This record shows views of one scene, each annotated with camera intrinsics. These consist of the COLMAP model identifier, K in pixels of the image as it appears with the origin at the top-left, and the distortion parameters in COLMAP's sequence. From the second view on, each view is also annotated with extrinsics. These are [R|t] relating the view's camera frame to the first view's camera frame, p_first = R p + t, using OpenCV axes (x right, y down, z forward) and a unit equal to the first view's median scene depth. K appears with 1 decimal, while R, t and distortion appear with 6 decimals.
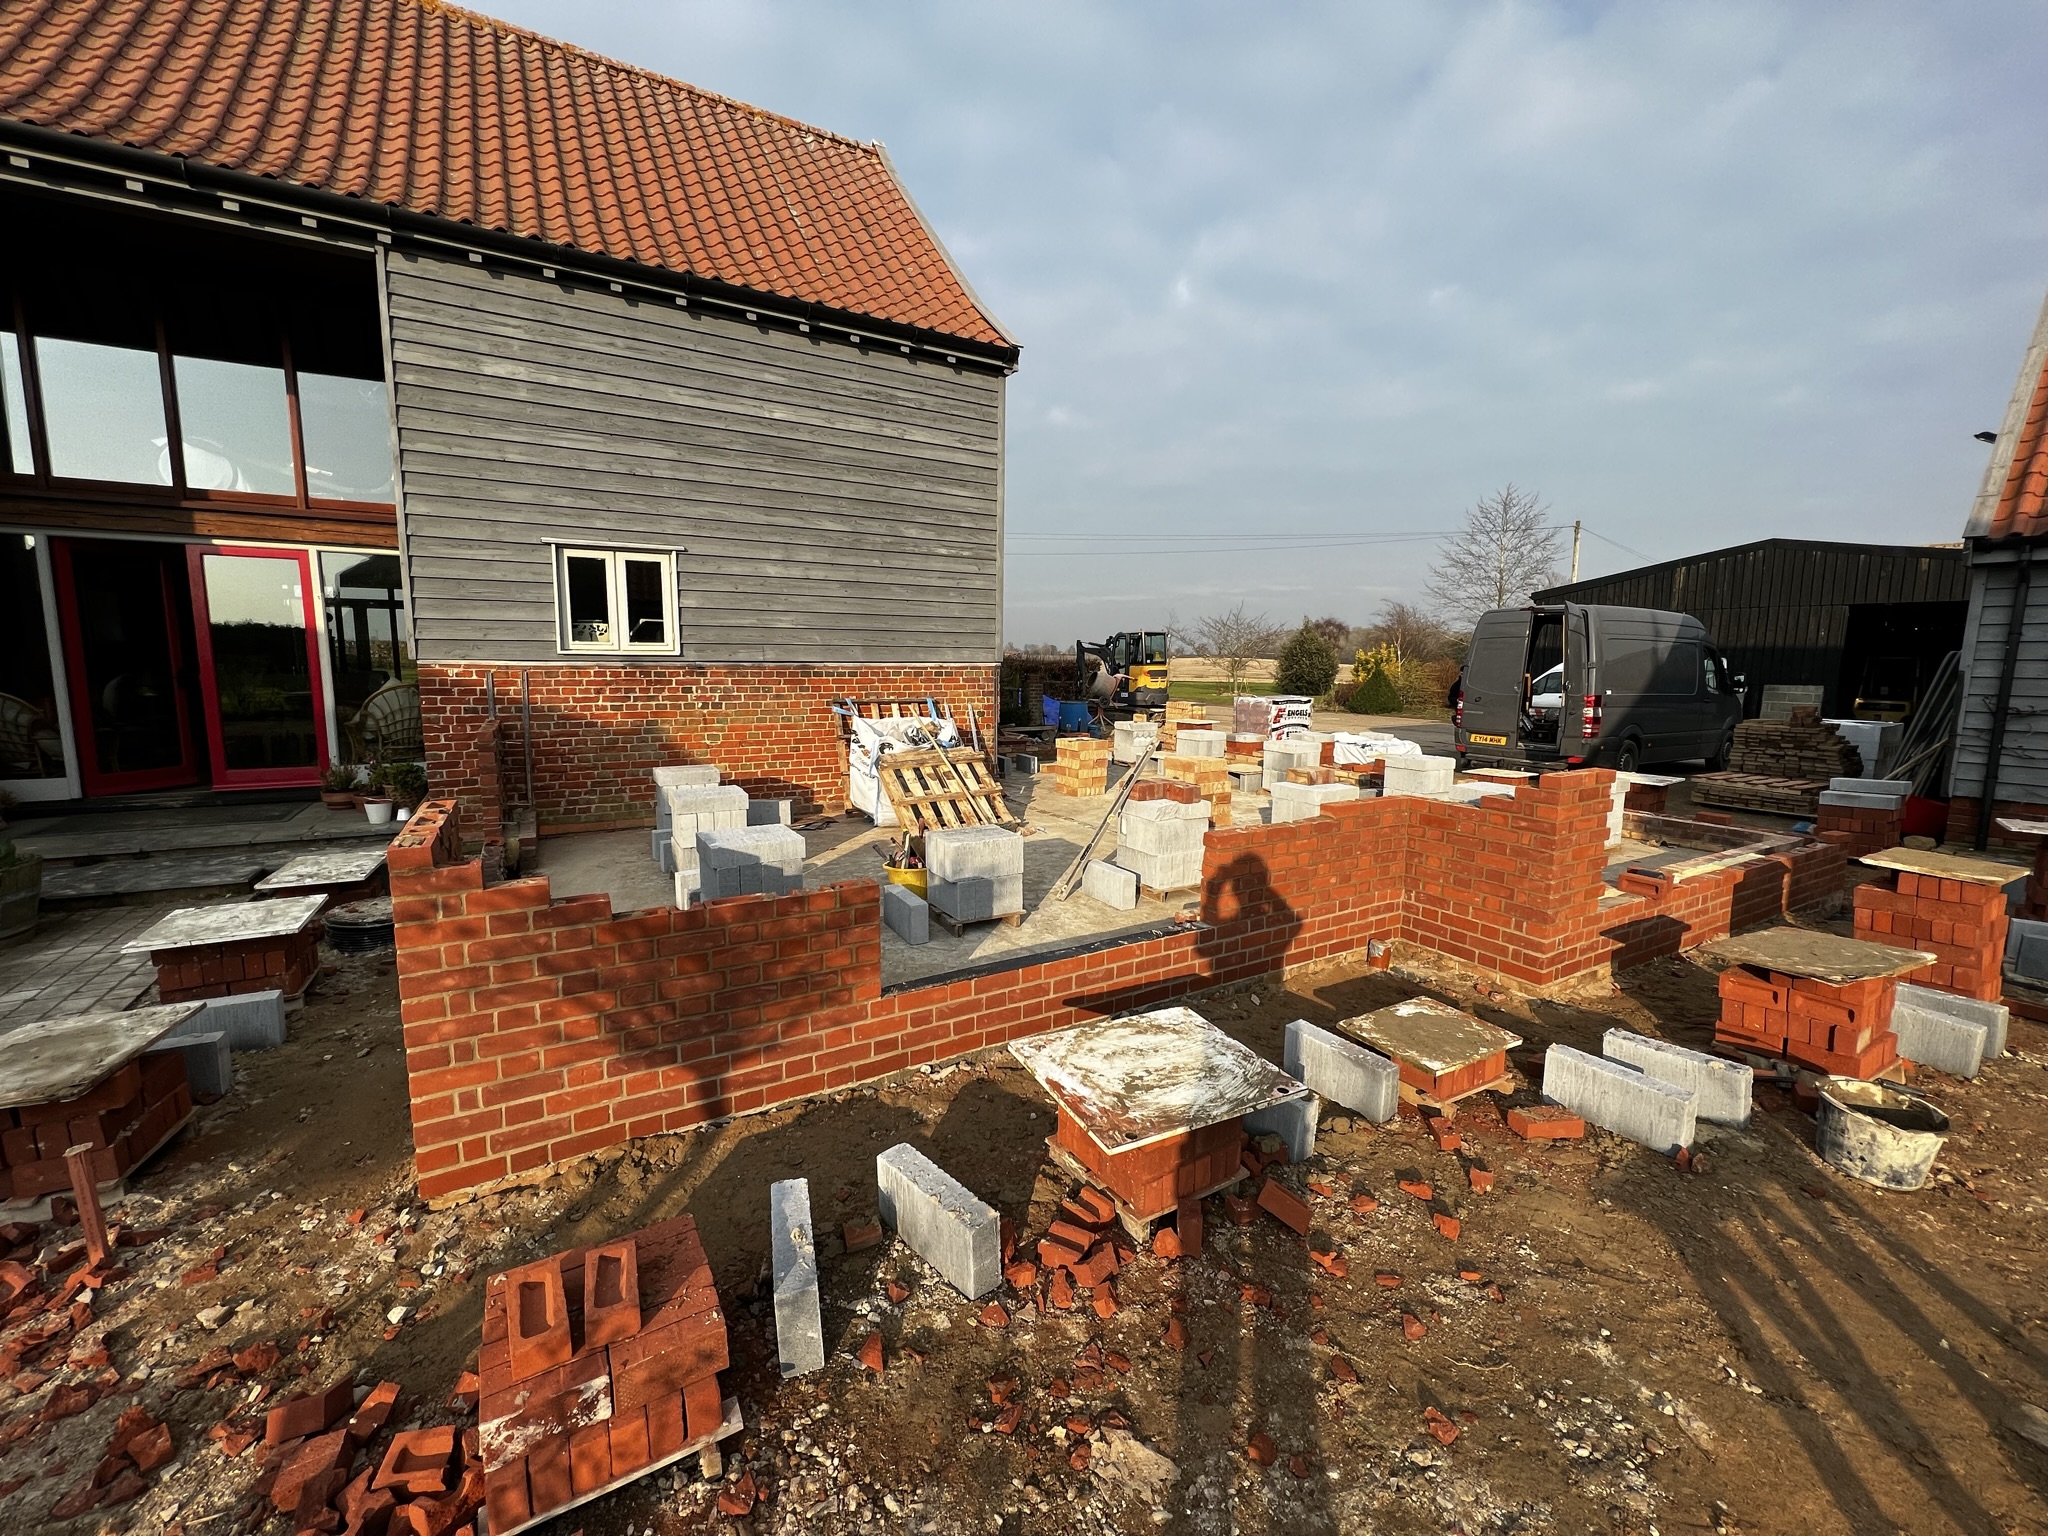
lens RADIAL K [[823.3, 0, 1031.5], [0, 823.3, 767.3], [0, 0, 1]] dist [-0.002462, 0.000804]
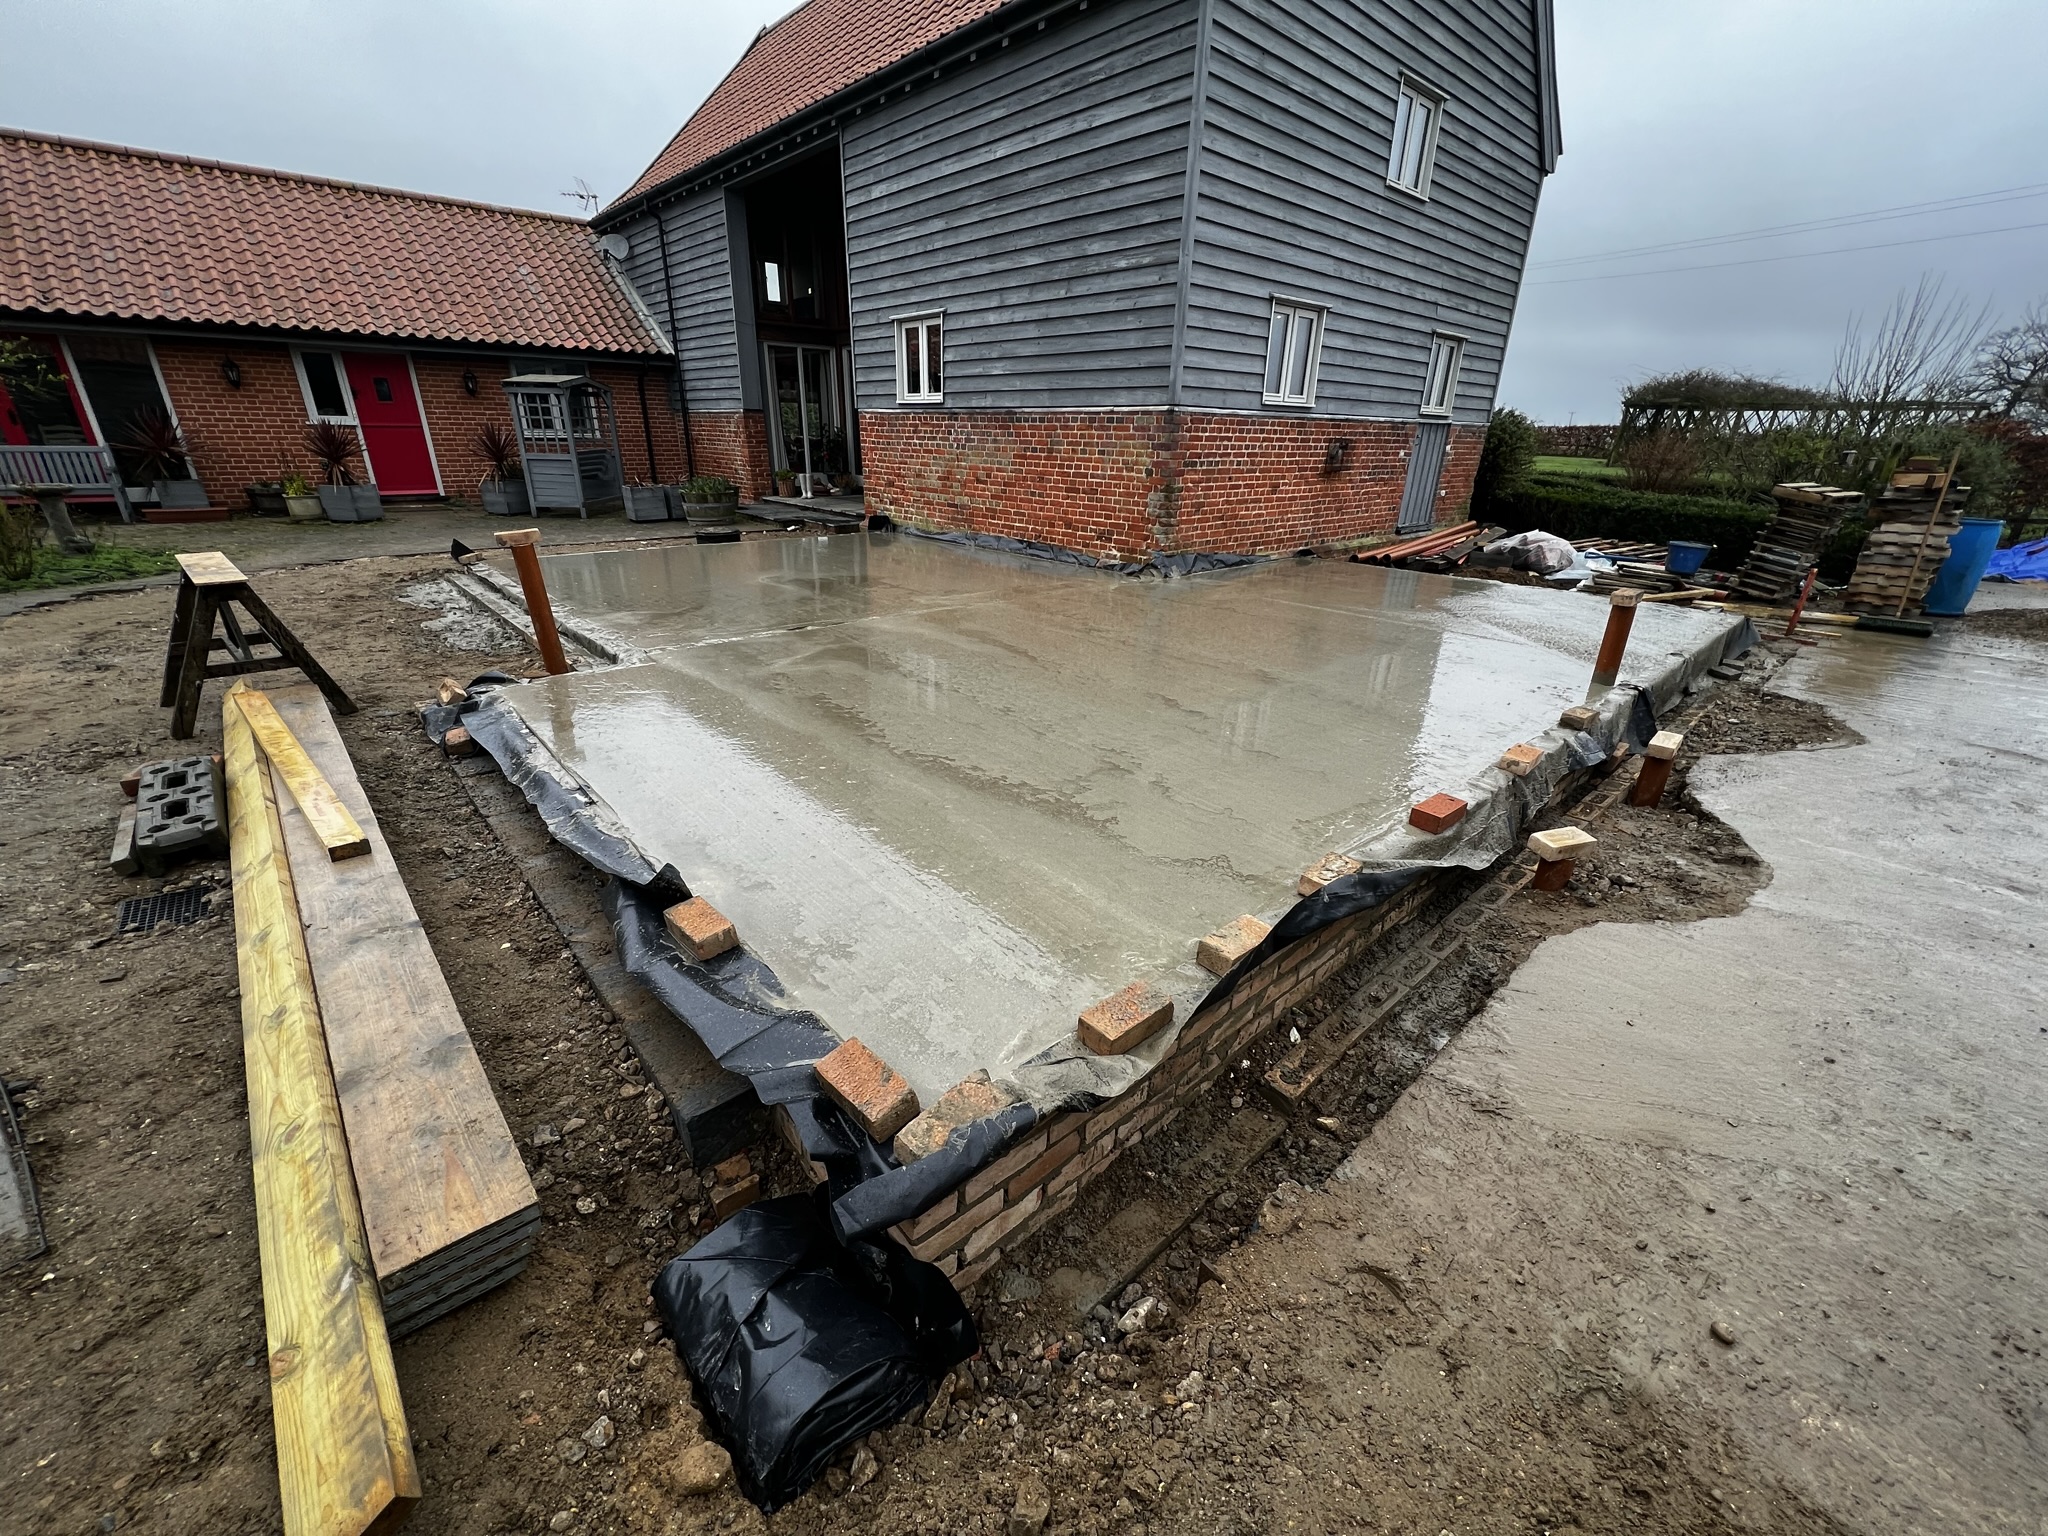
lens RADIAL K [[823.3, 0, 1021.5], [0, 823.3, 773.4], [0, 0, 1]] dist [-0.002462, 0.000804]
pose [[0.193406, 0.370187, -0.908601, 0.947294], [-0.149591, 0.926385, 0.345591, -0.060969], [0.969648, 0.069079, 0.234545, 0.833815]]
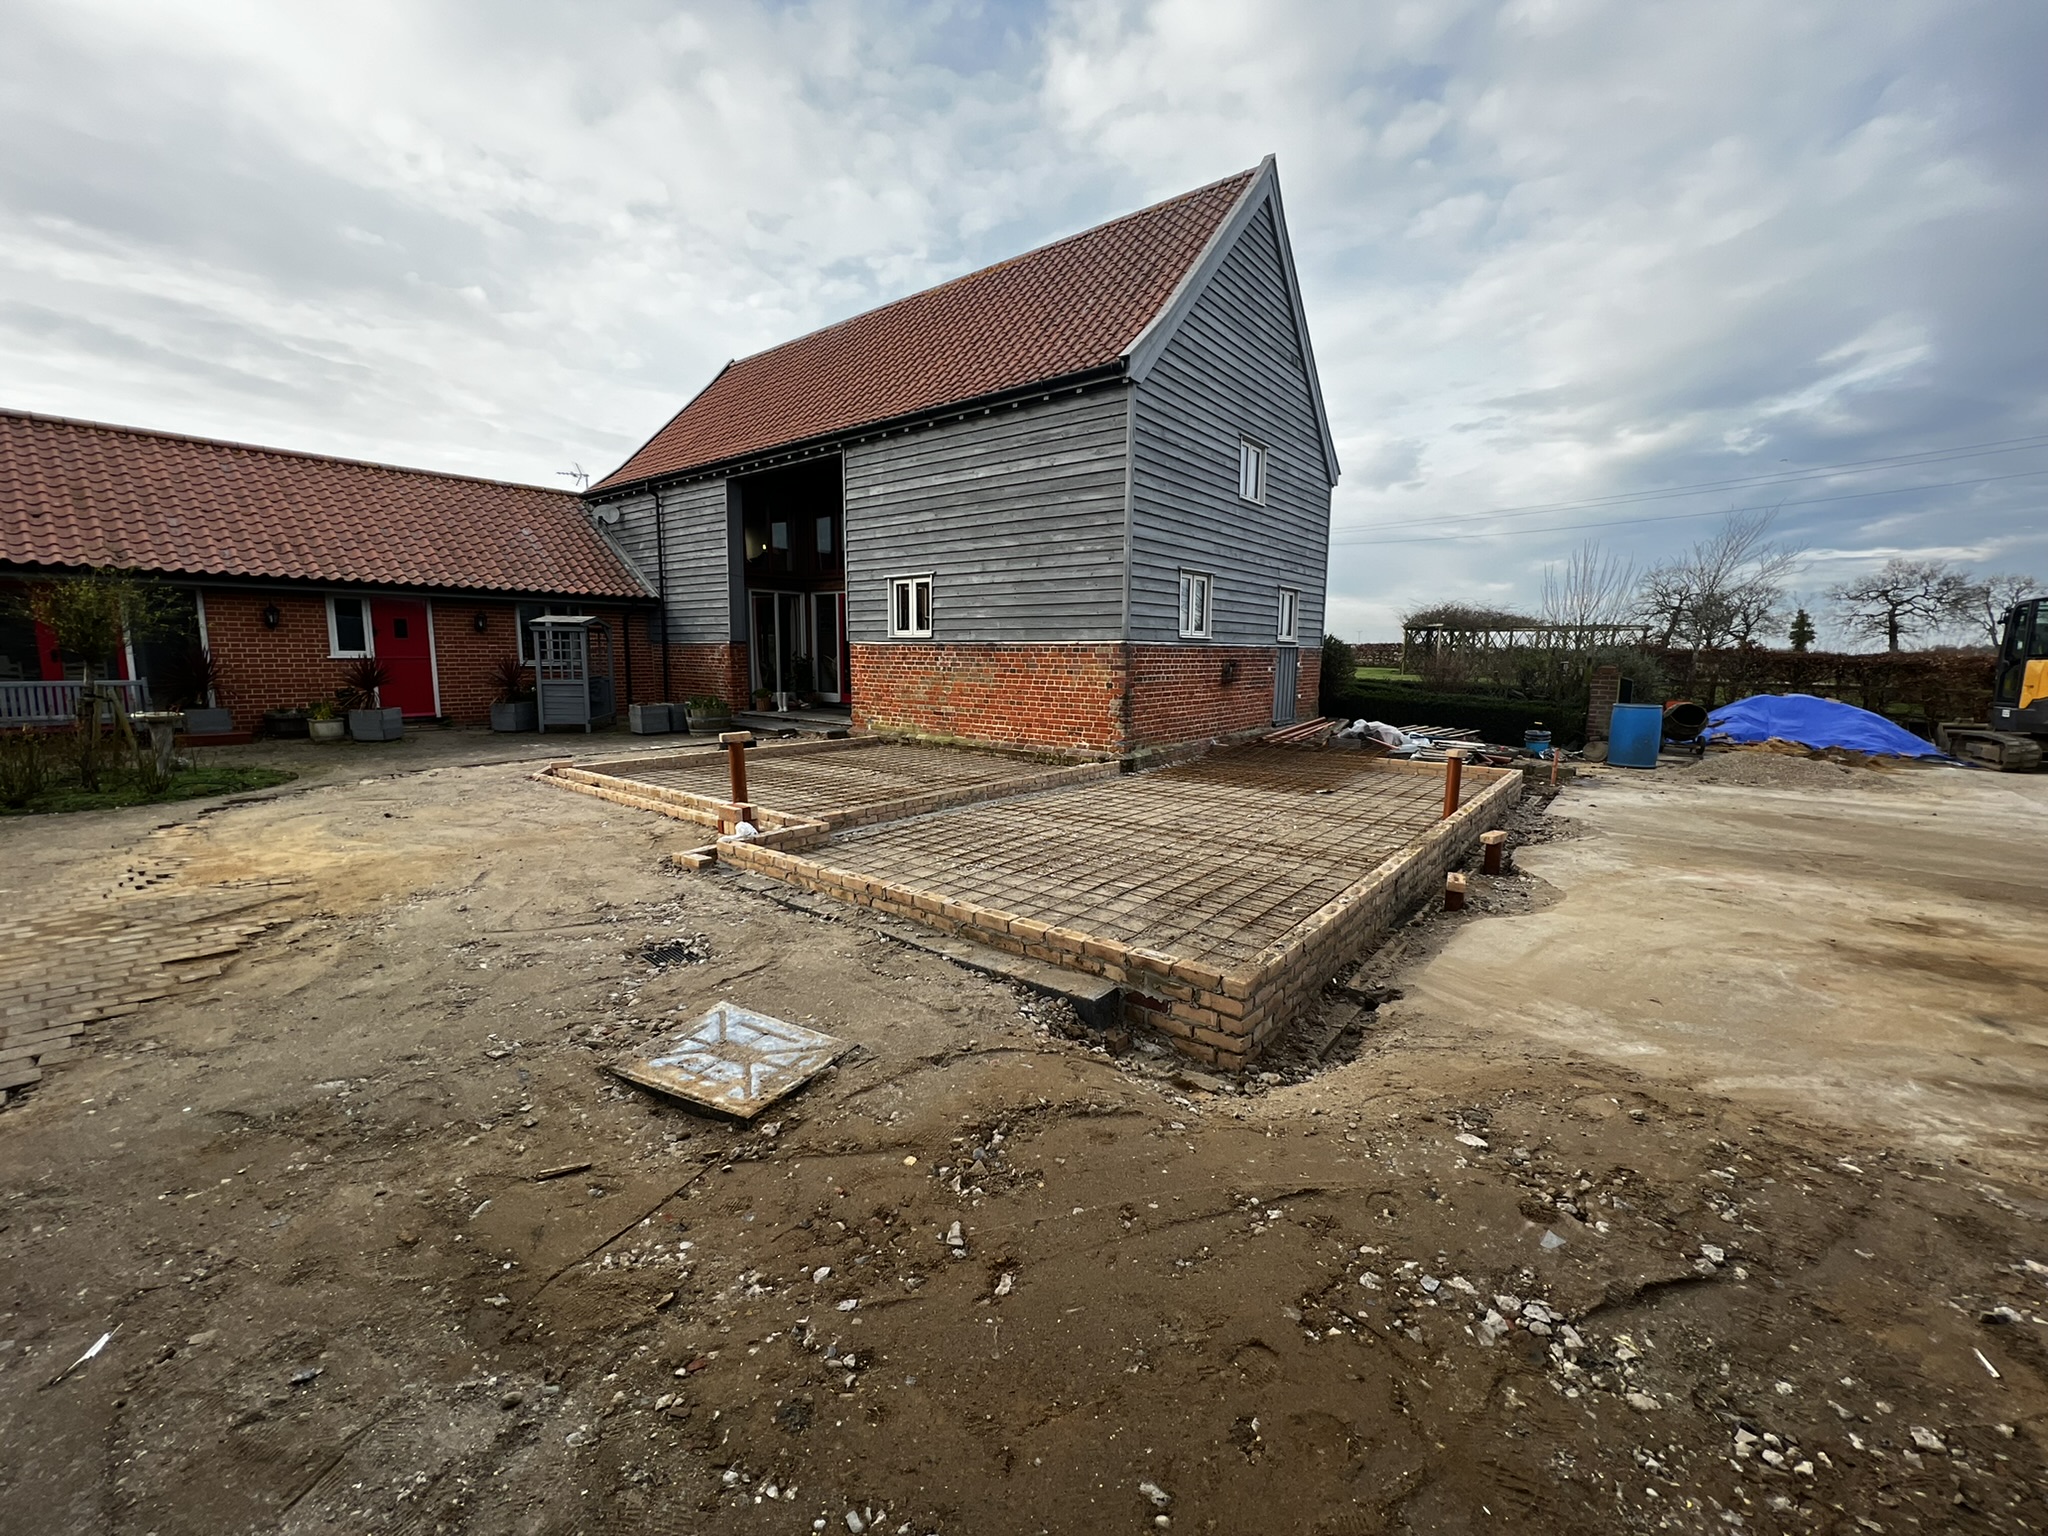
lens RADIAL K [[823.3, 0, 1023.2], [0, 823.3, 758.2], [0, 0, 1]] dist [-0.002462, 0.000804]
pose [[0.353836, 0.111245, -0.928668, 1.157734], [-0.130404, 0.989071, 0.068796, -0.033697], [0.926172, 0.096759, 0.364476, 0.576859]]
